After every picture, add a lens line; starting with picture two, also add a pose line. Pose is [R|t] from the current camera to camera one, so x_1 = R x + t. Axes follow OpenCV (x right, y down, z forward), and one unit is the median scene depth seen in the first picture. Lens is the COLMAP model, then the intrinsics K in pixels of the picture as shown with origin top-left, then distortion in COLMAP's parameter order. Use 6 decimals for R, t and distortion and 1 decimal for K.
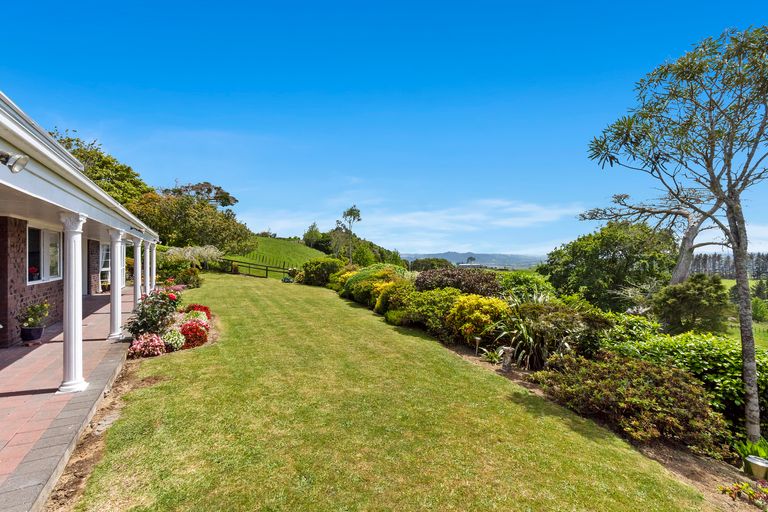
lens RADIAL K [[340.5, 0, 383.0], [0, 340.5, 252.1], [0, 0, 1]] dist [0.001283, 0.000027]
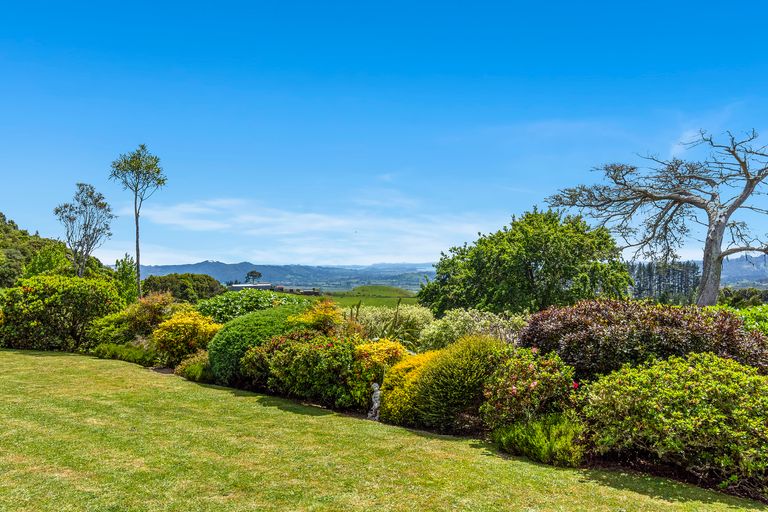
lens RADIAL K [[641.7, 0, 385.4], [0, 641.7, 258.9], [0, 0, 1]] dist [-0.008774, -0.003476]
pose [[0.892048, 0.001282, 0.451938, -0.143505], [0.000719, 0.999991, -0.004256, -0.000504], [-0.451939, 0.004122, 0.892039, 0.153970]]
